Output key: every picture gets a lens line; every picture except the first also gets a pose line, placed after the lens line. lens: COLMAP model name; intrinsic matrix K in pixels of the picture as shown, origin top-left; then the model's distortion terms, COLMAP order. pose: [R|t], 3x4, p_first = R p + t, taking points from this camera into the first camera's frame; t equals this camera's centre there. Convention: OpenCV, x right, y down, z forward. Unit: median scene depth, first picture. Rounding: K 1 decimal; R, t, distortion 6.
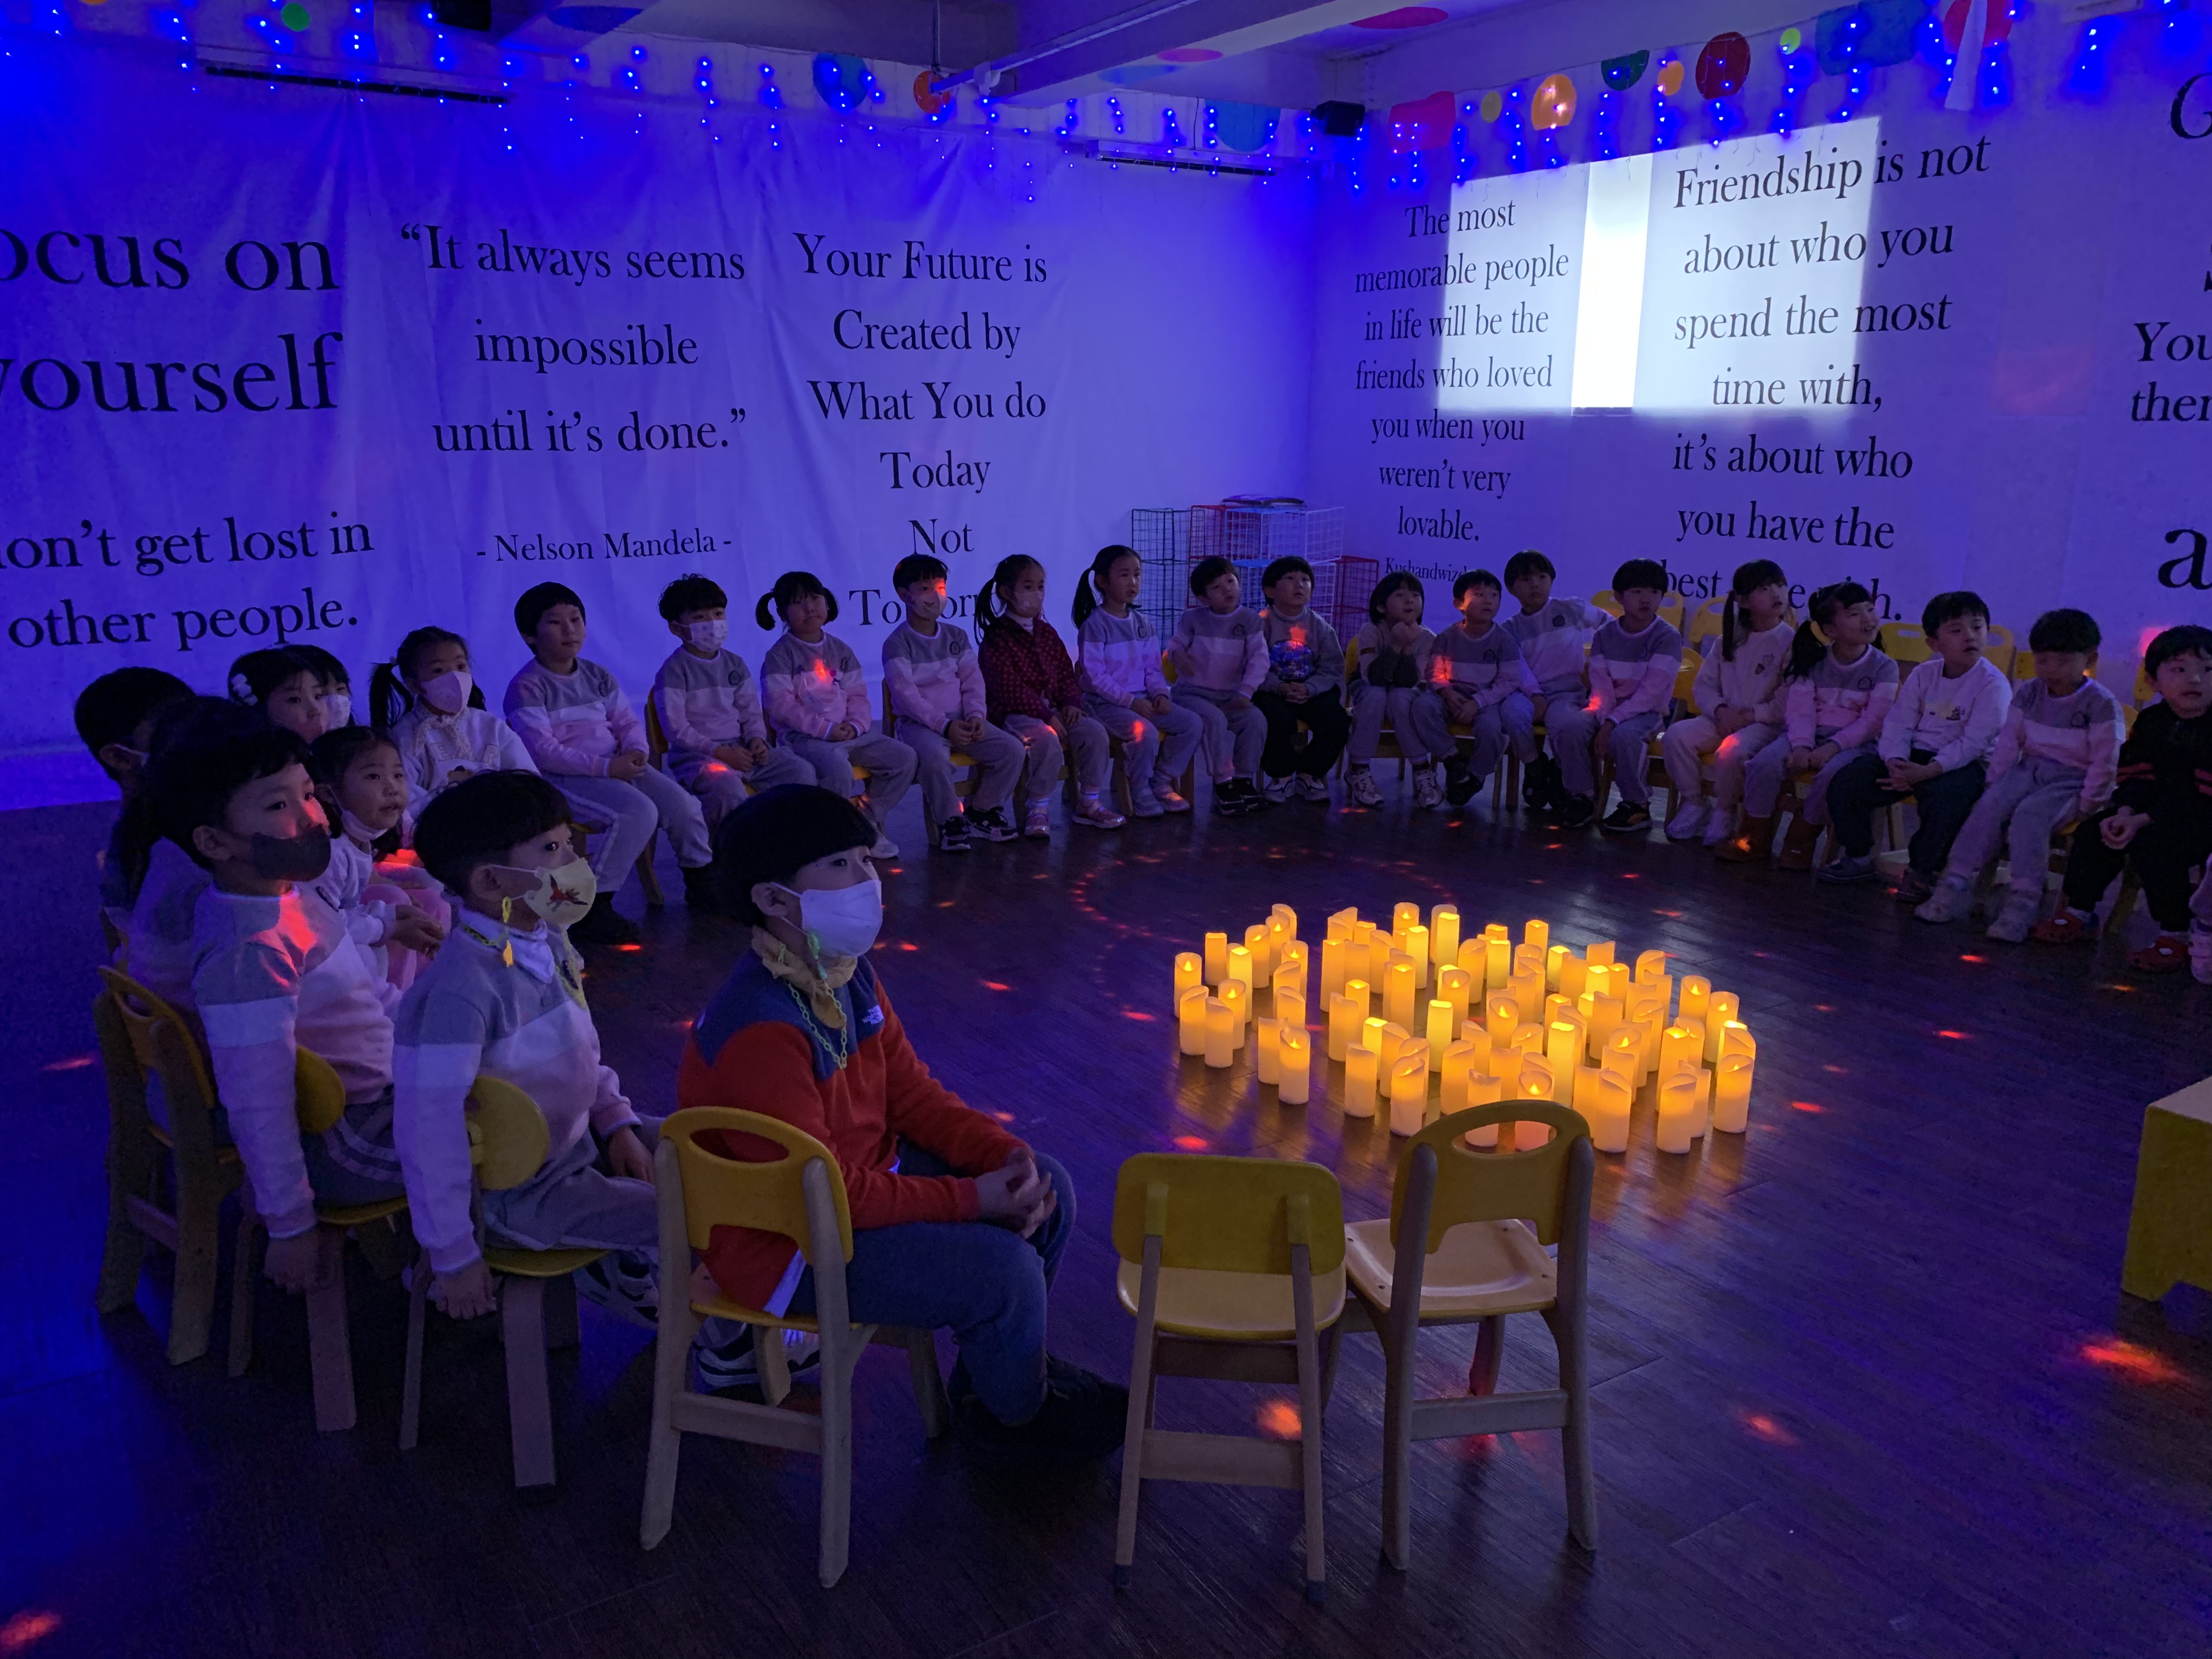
lens RADIAL K [[1690.5, 0, 1106.0], [0, 1690.5, 829.5], [0, 0, 1]] dist [0.025617, 0.008865]
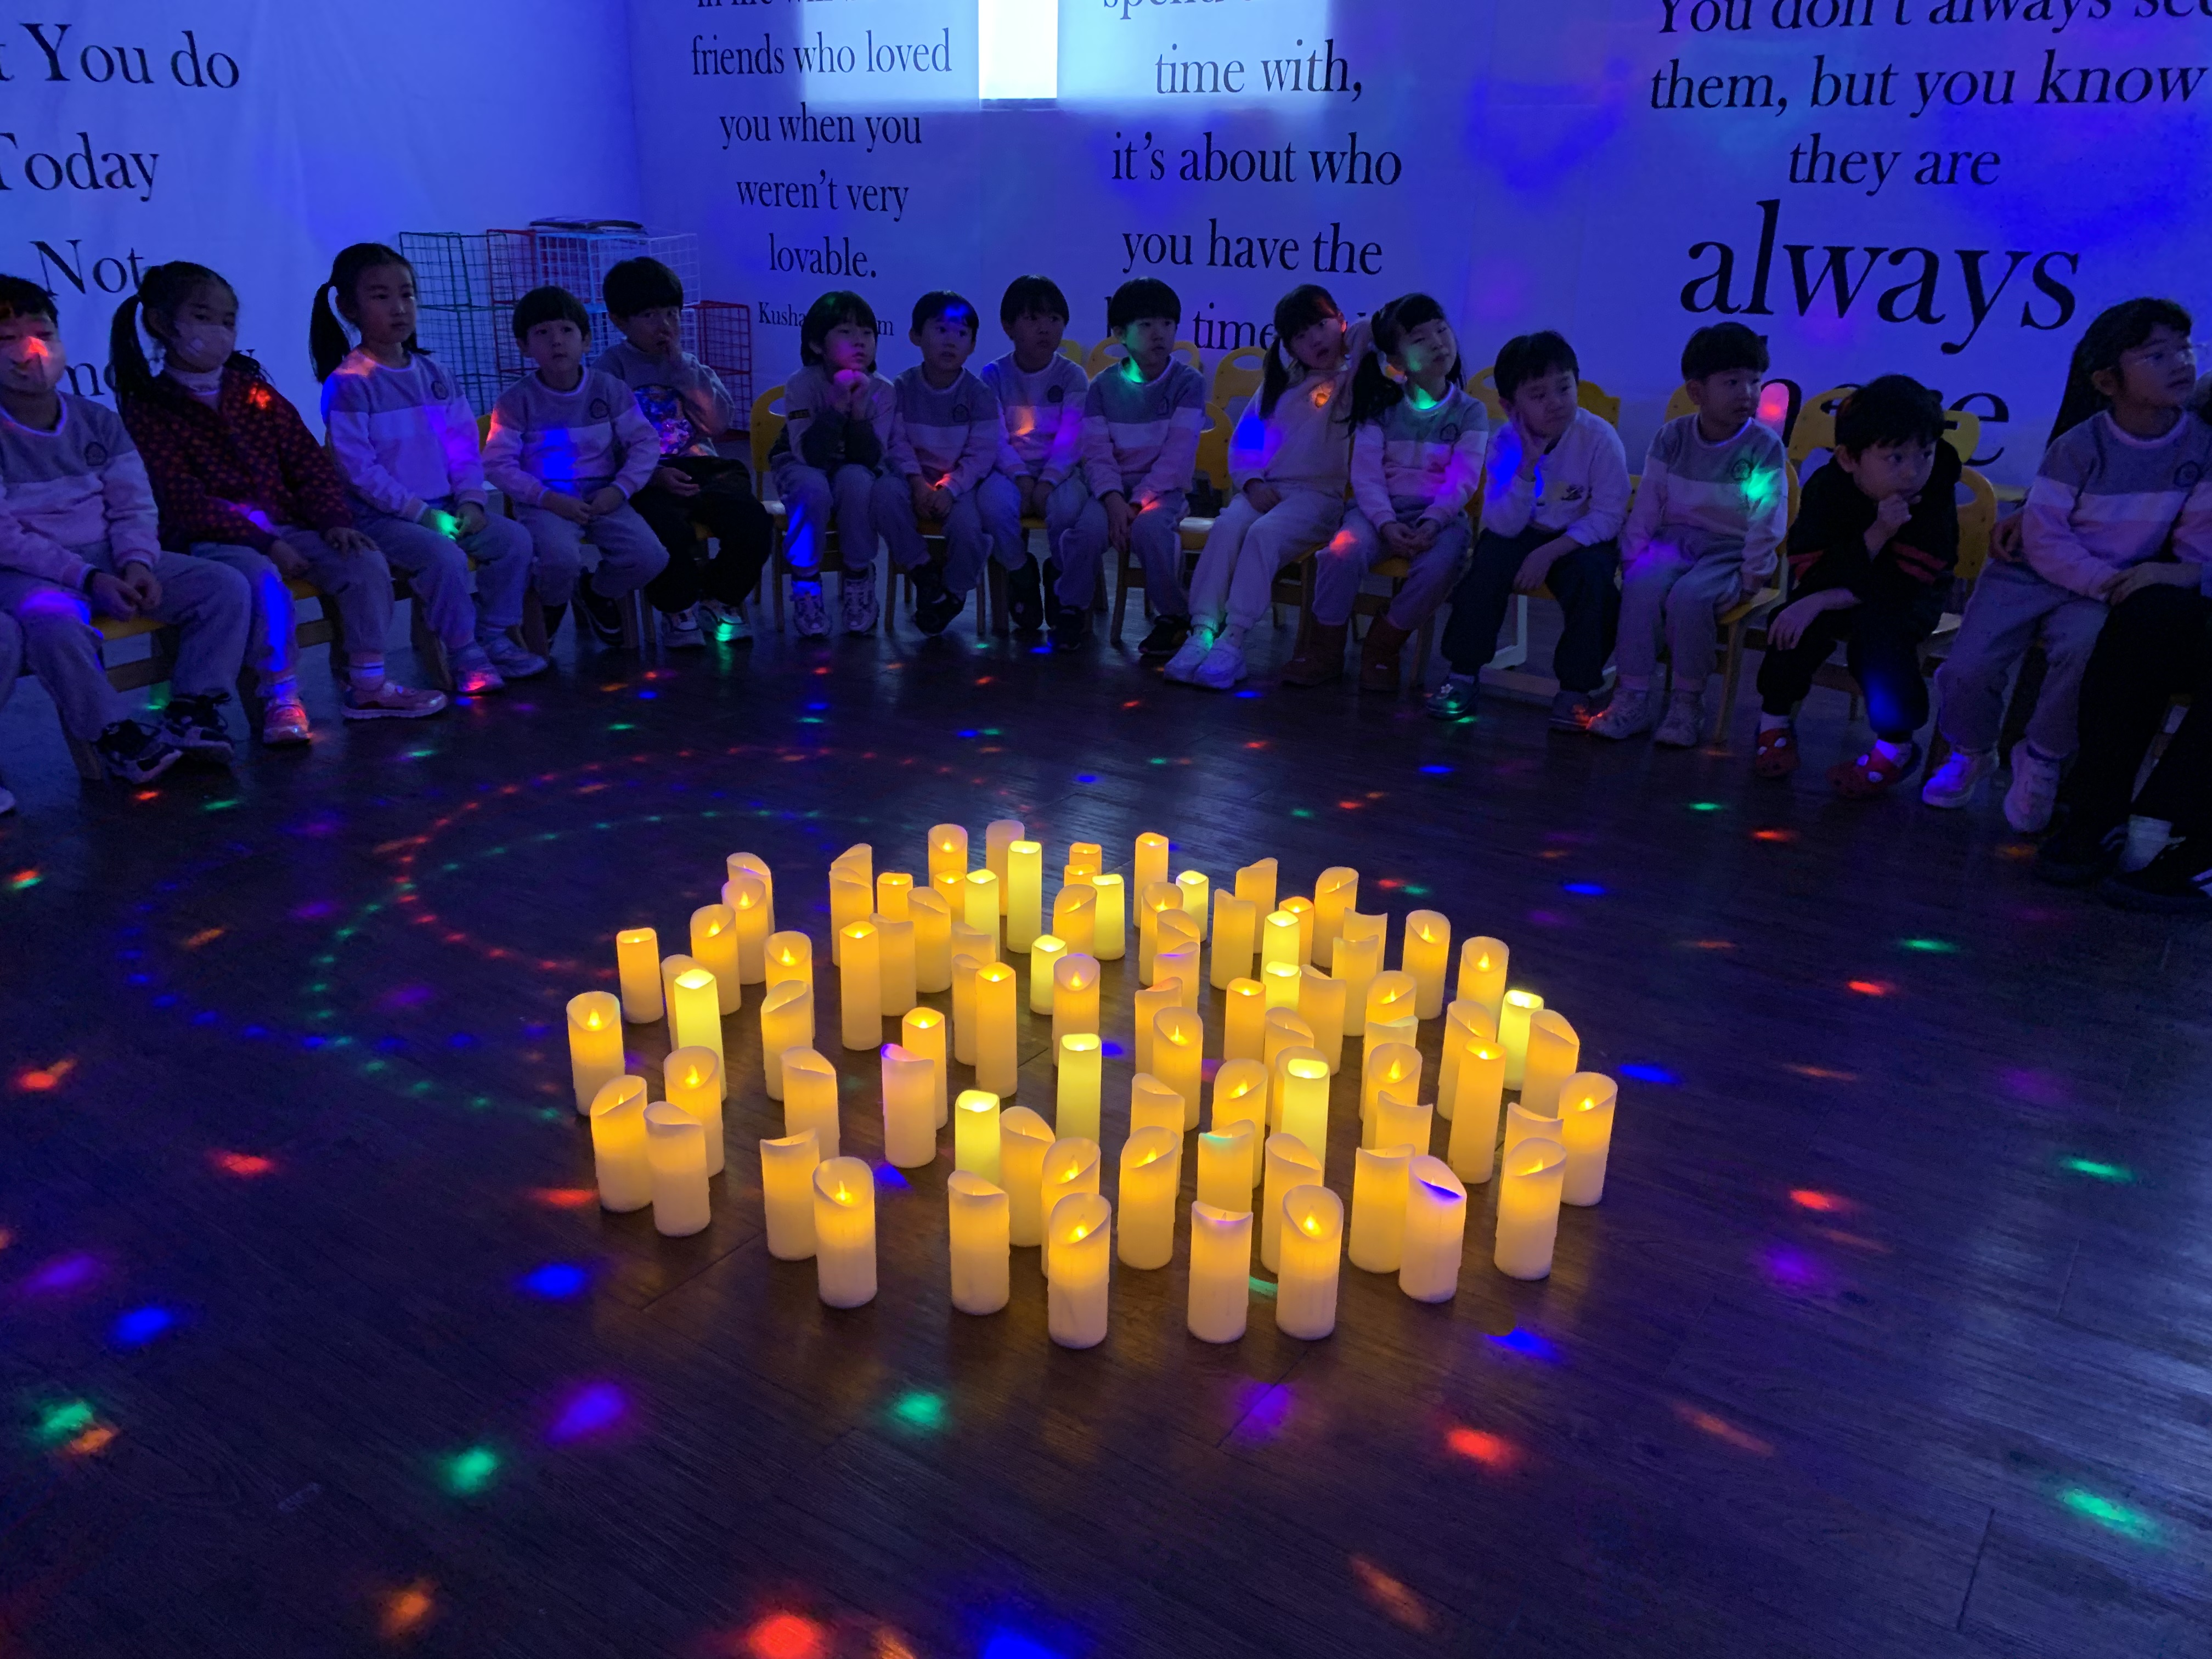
lens RADIAL K [[1690.5, 0, 1106.0], [0, 1690.5, 829.5], [0, 0, 1]] dist [0.025617, 0.008865]
pose [[0.927264, -0.120687, 0.354424, 0.008849], [0.075288, 0.987391, 0.139250, -0.022047], [-0.366761, -0.102438, 0.924658, 0.250285]]
